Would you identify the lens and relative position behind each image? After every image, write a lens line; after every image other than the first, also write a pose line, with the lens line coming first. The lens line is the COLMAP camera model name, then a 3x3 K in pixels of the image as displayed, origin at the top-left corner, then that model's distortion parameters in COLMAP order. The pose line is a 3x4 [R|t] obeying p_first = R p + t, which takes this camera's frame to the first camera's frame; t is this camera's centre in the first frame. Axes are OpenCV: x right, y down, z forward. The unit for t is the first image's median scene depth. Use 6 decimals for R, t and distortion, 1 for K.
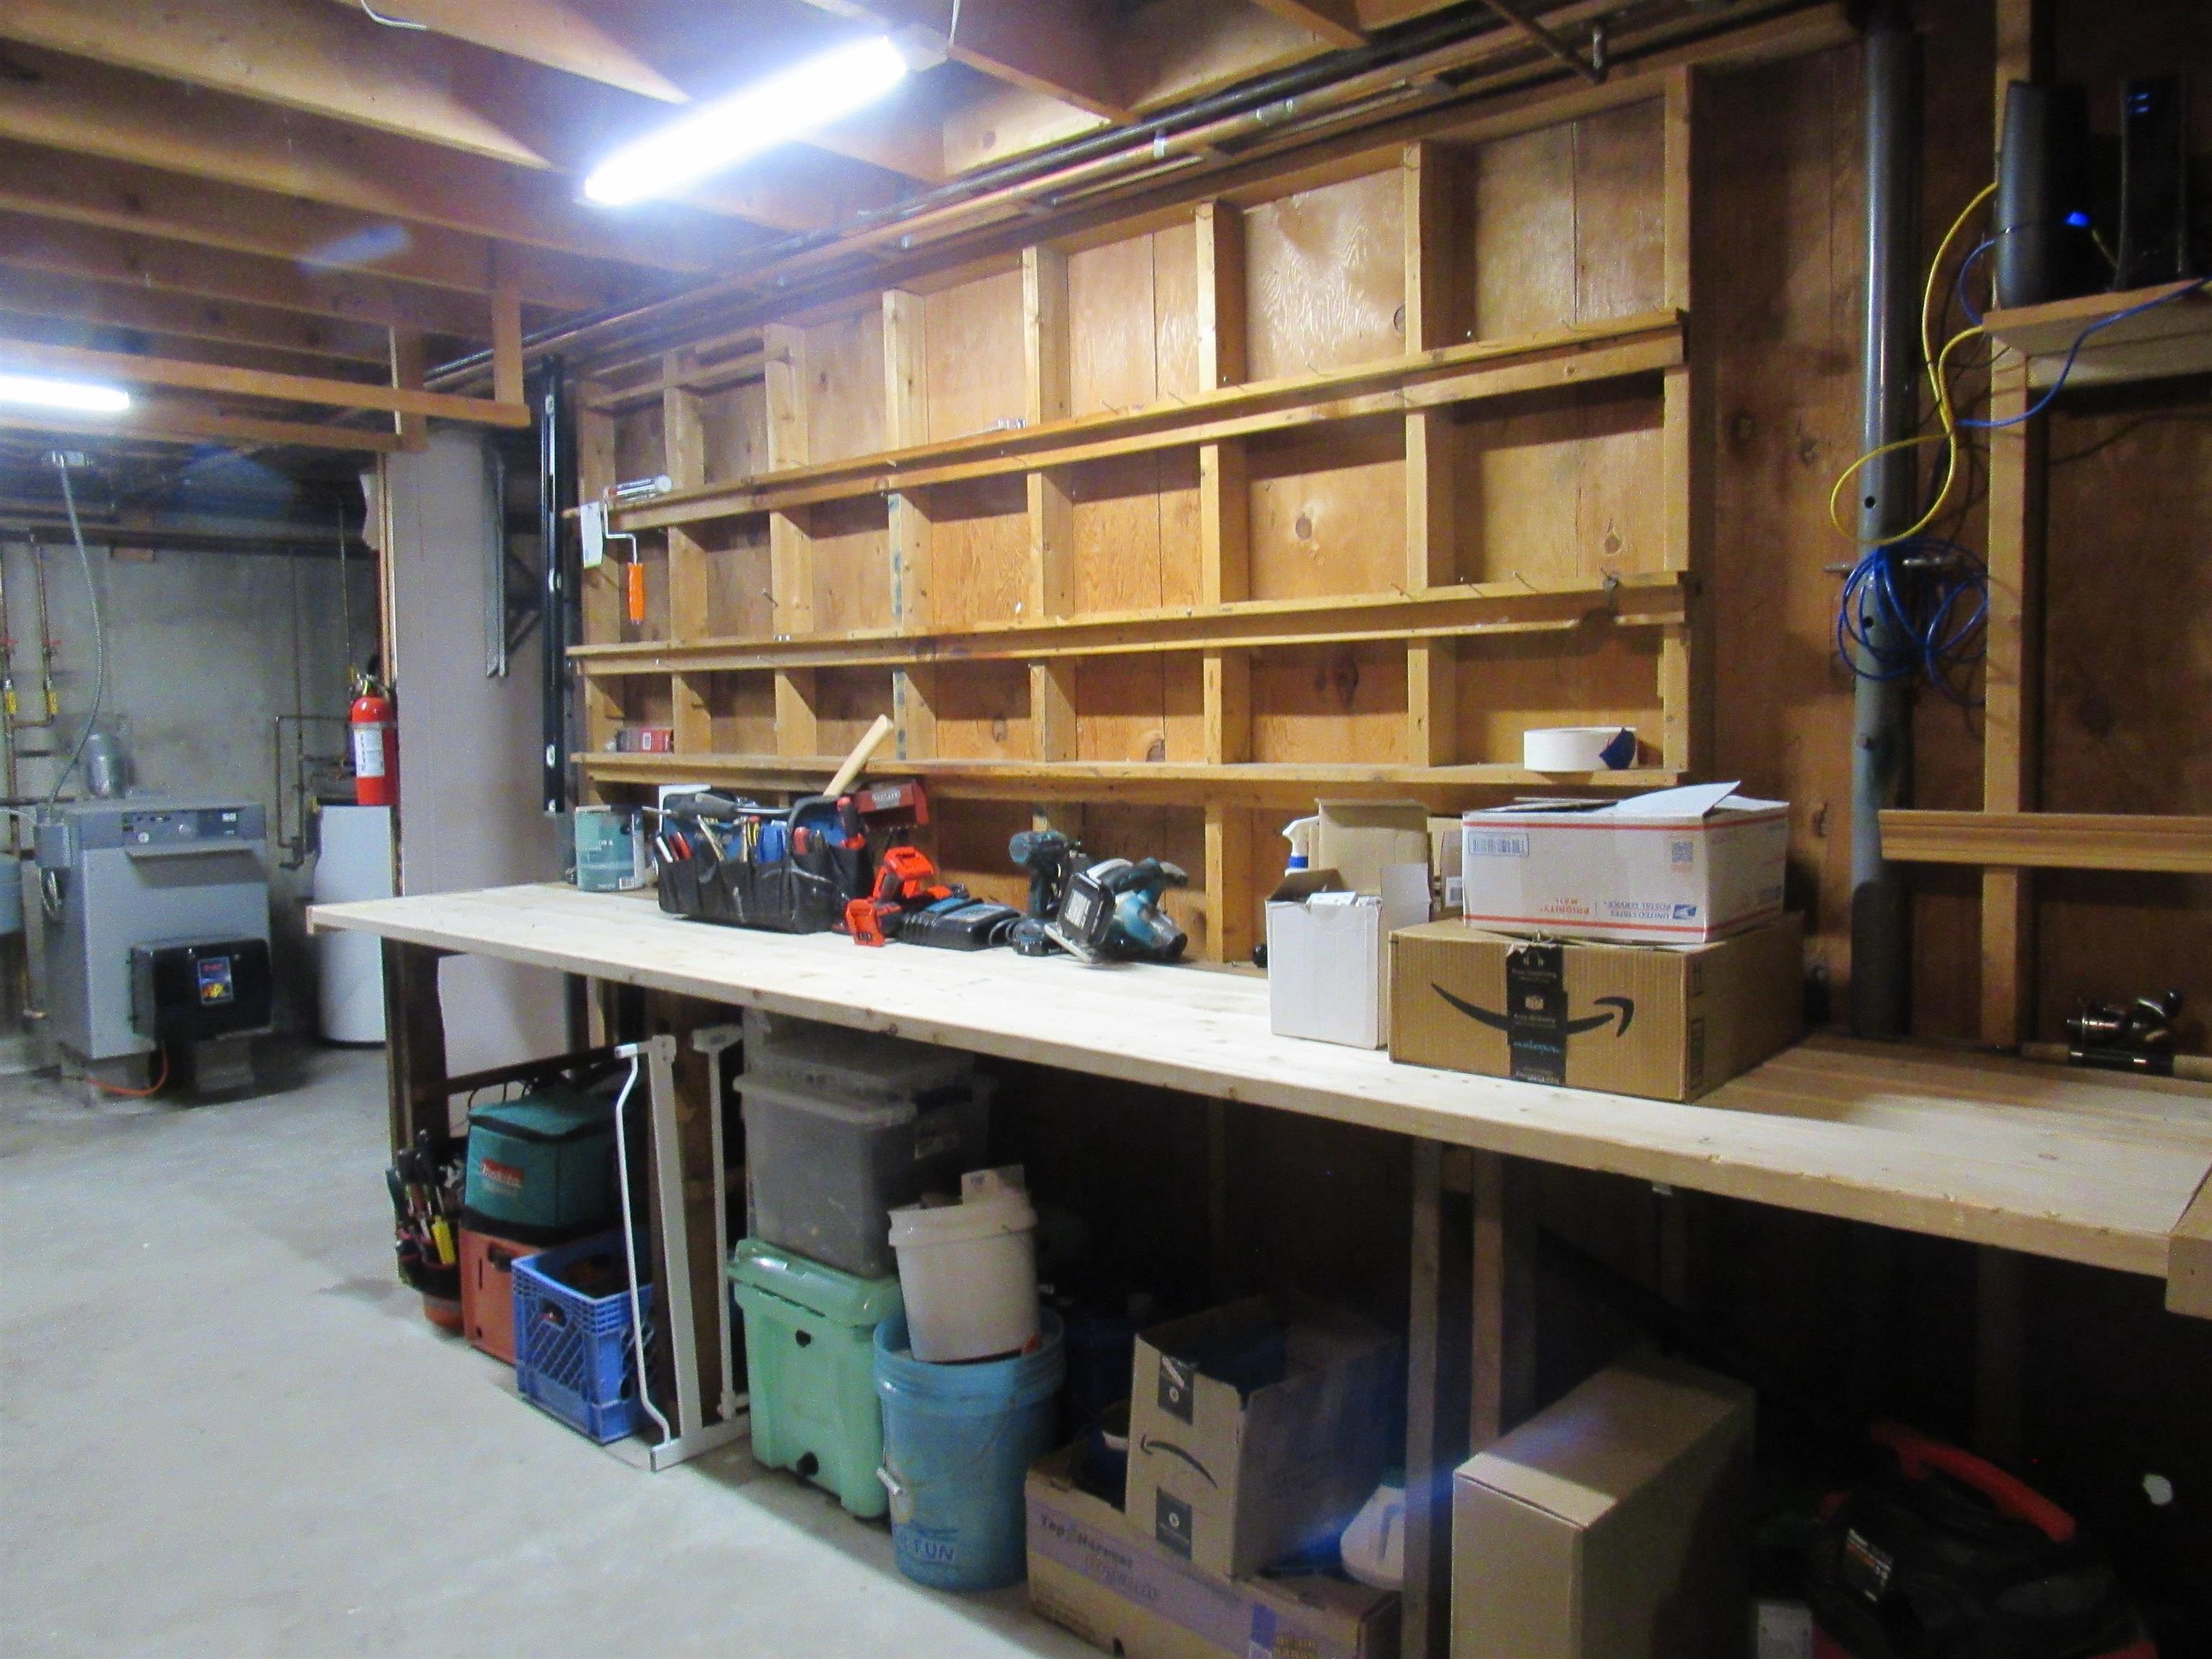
lens RADIAL K [[1587.6, 0, 1106.0], [0, 1587.6, 829.5], [0, 0, 1]] dist [-0.049215, -0.002648]
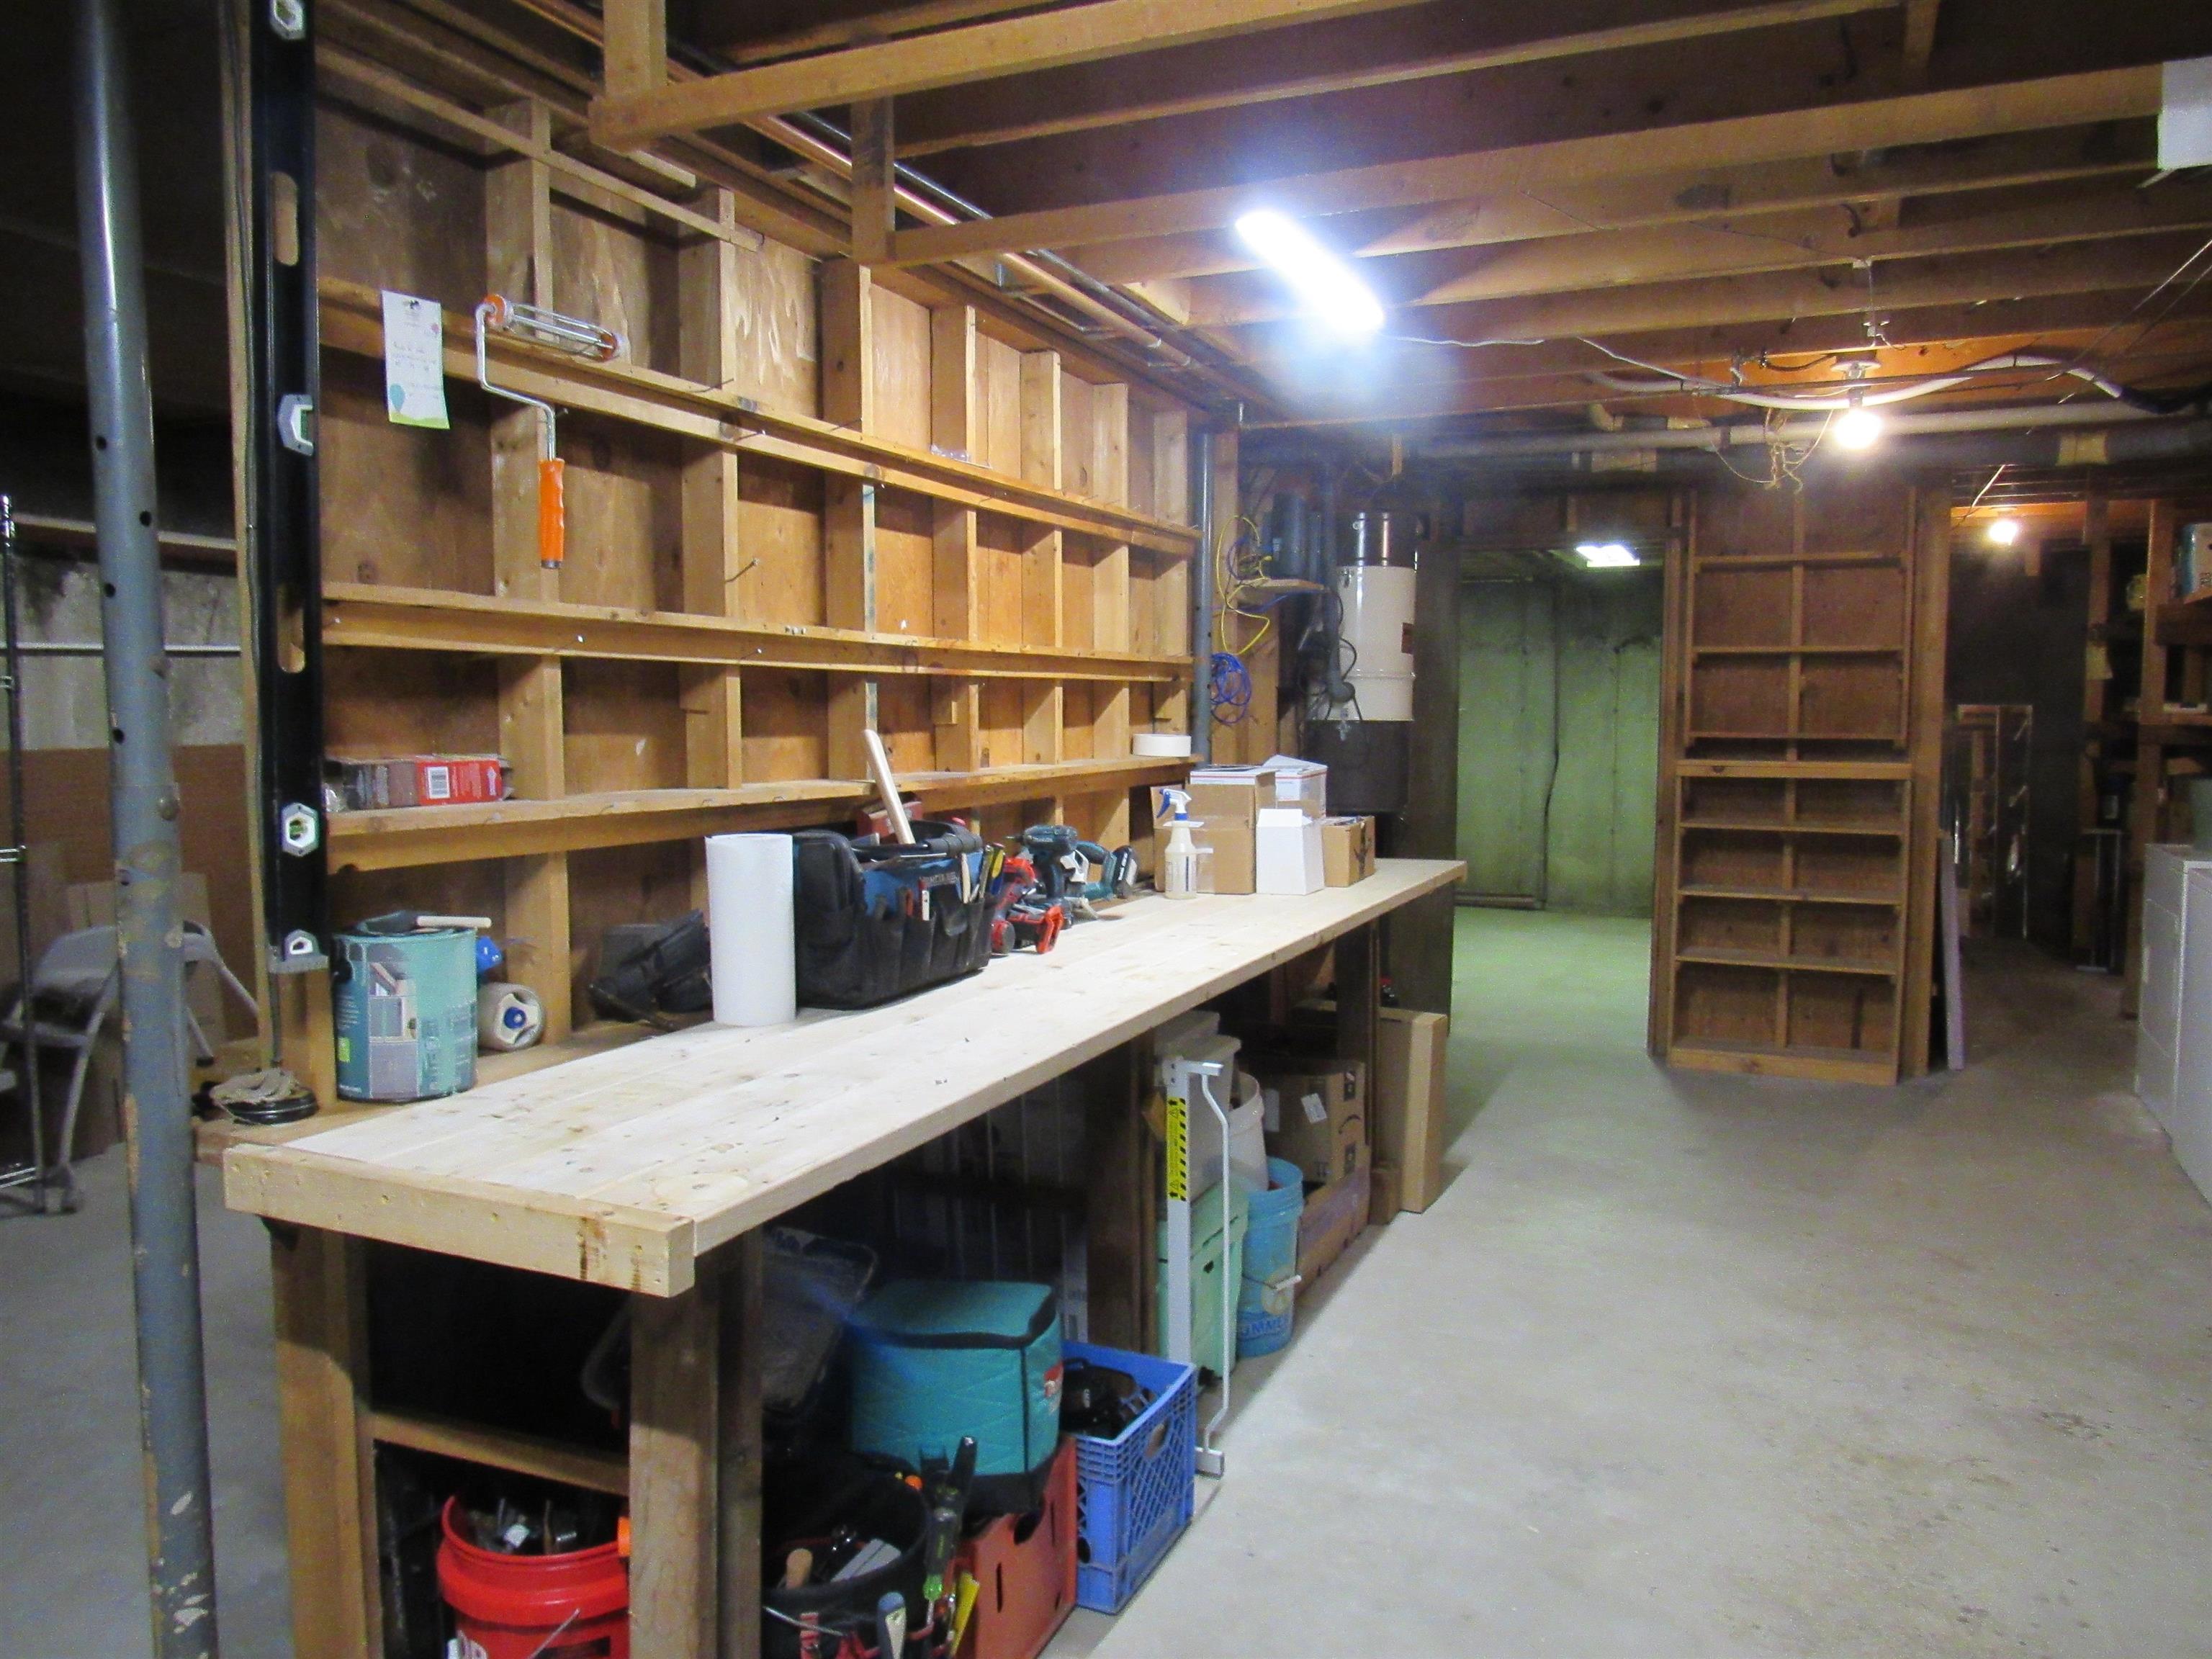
lens RADIAL K [[1587.6, 0, 1106.0], [0, 1587.6, 829.5], [0, 0, 1]] dist [-0.049215, -0.002648]
pose [[-0.308539, -0.064732, 0.949007, -1.123756], [0.066694, 0.993754, 0.089468, -0.094766], [-0.948871, 0.090897, -0.302295, 1.248923]]
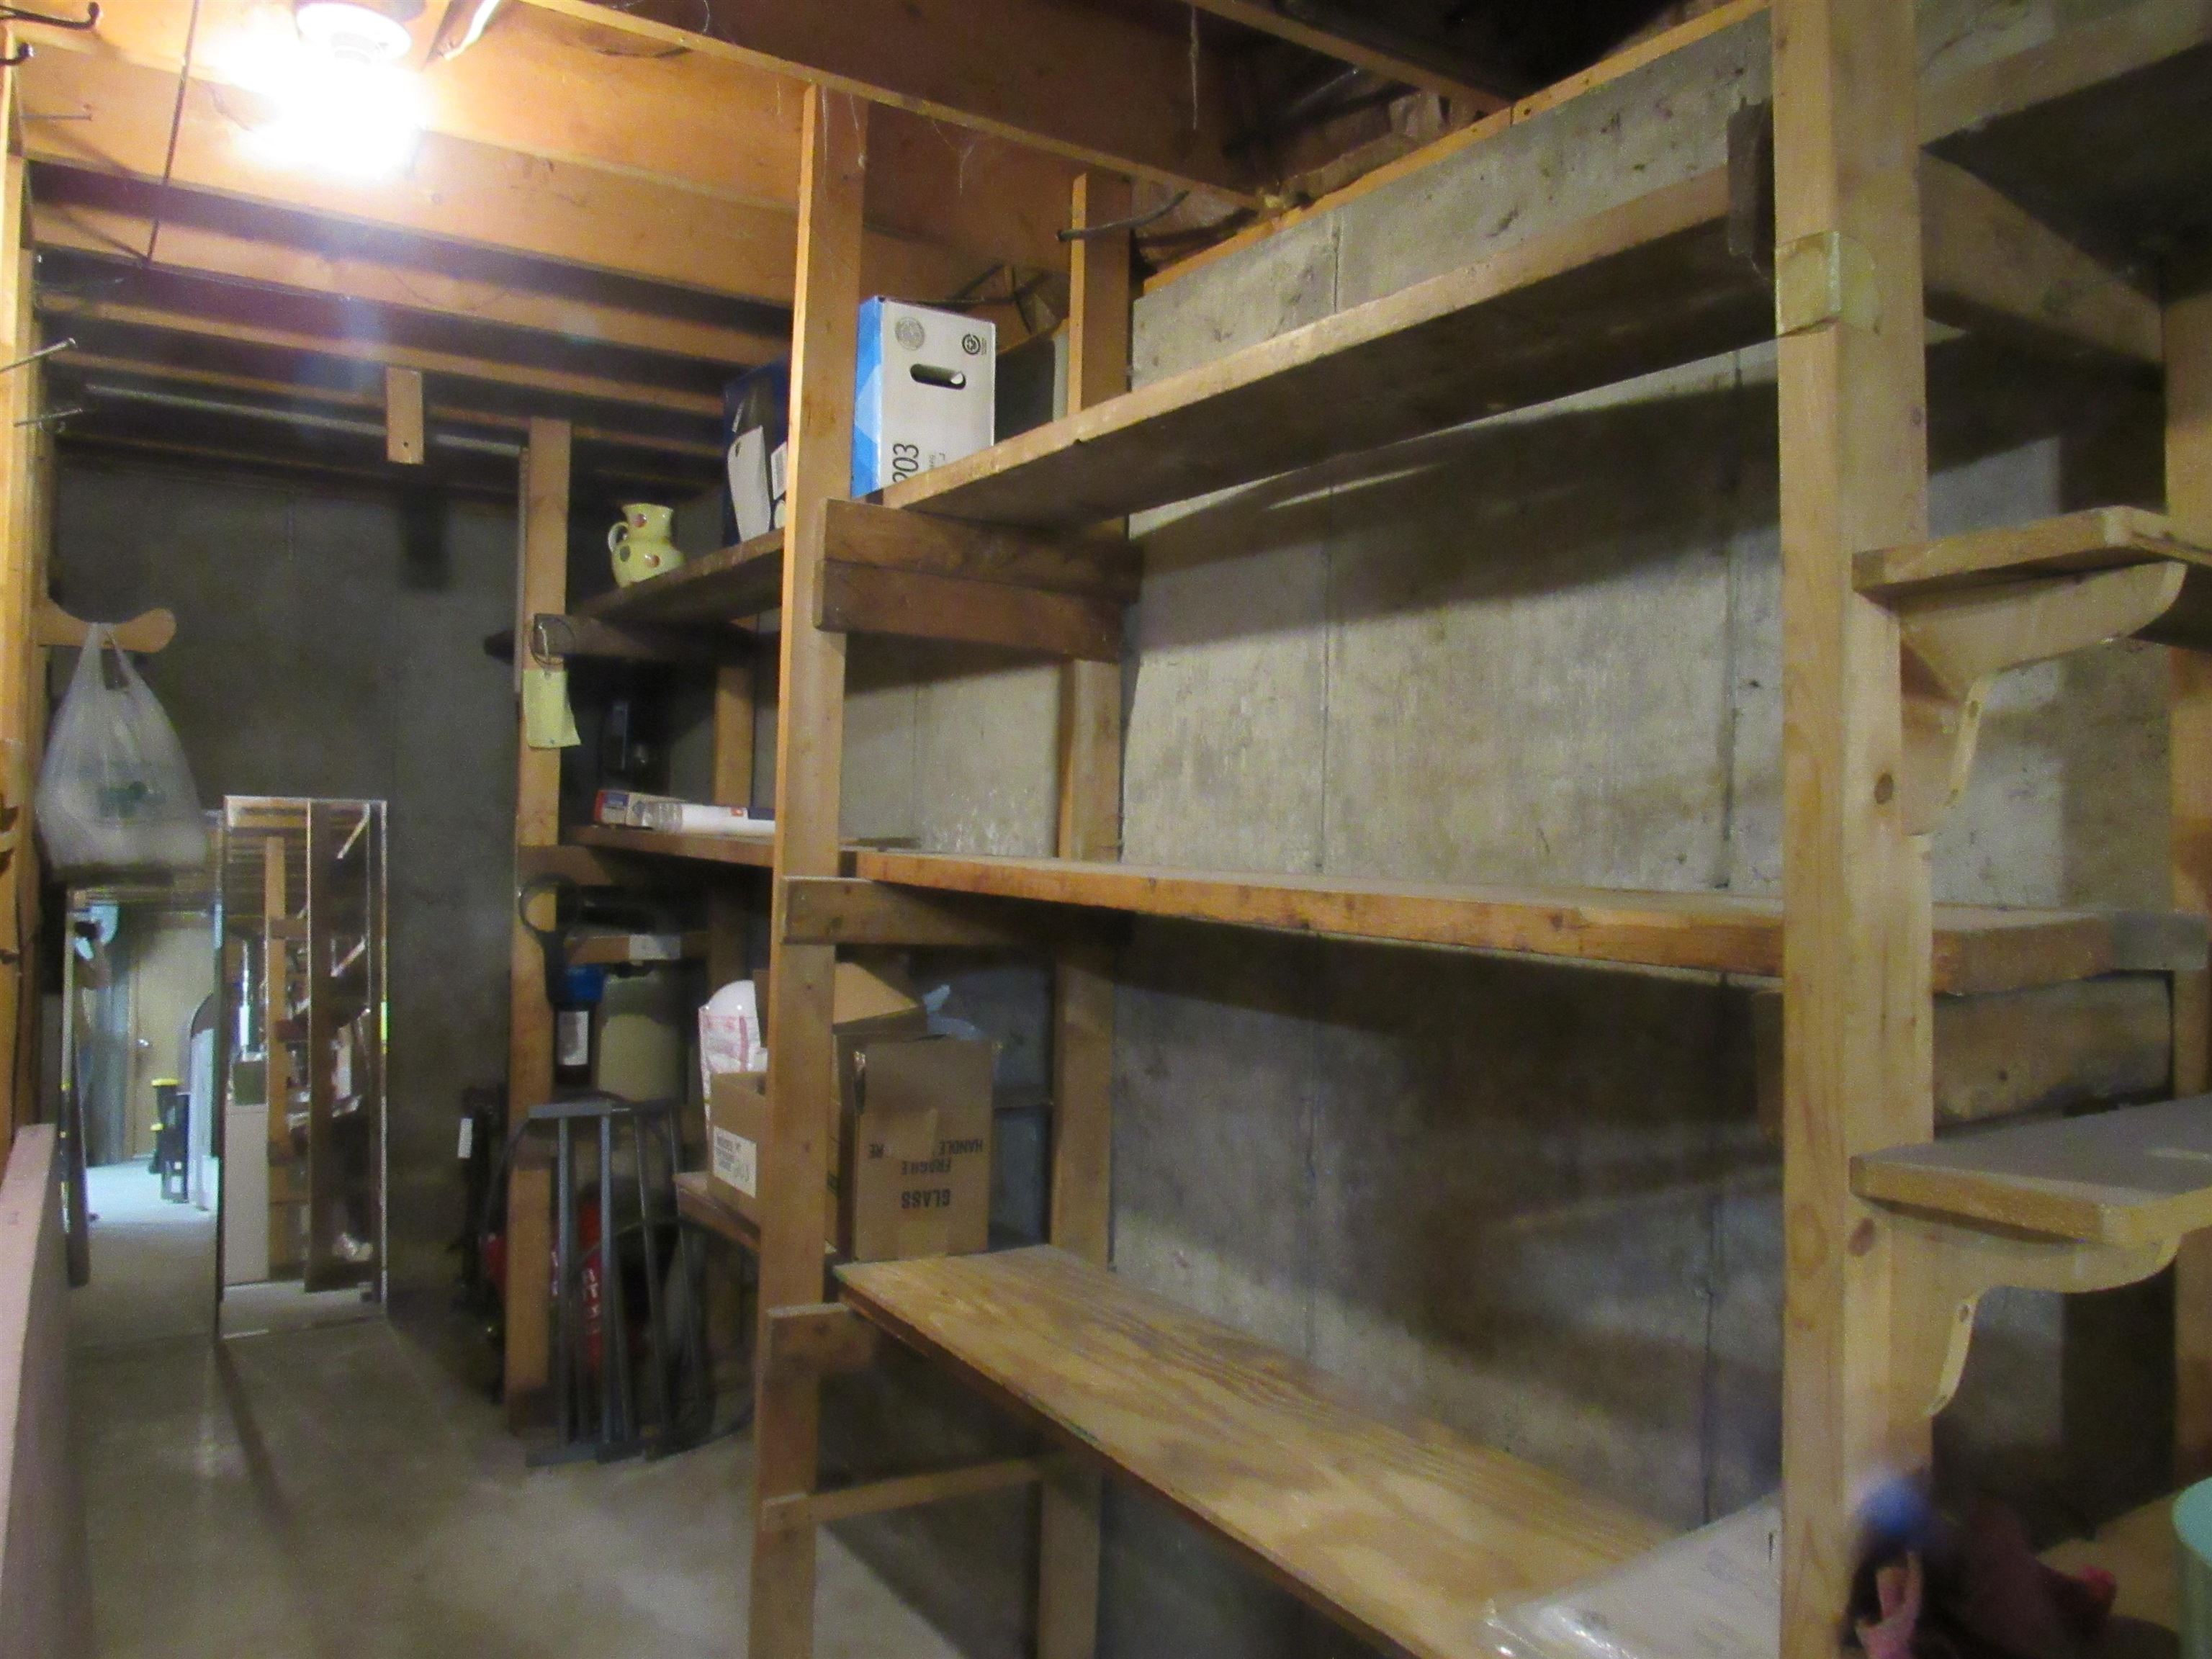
lens RADIAL K [[1587.6, 0, 1106.0], [0, 1587.6, 829.5], [0, 0, 1]] dist [-0.049215, -0.002648]
pose [[-0.965596, -0.015021, 0.259614, -0.517842], [0.005549, 0.996913, 0.078318, -0.063050], [-0.259989, 0.077064, -0.962531, 0.592980]]
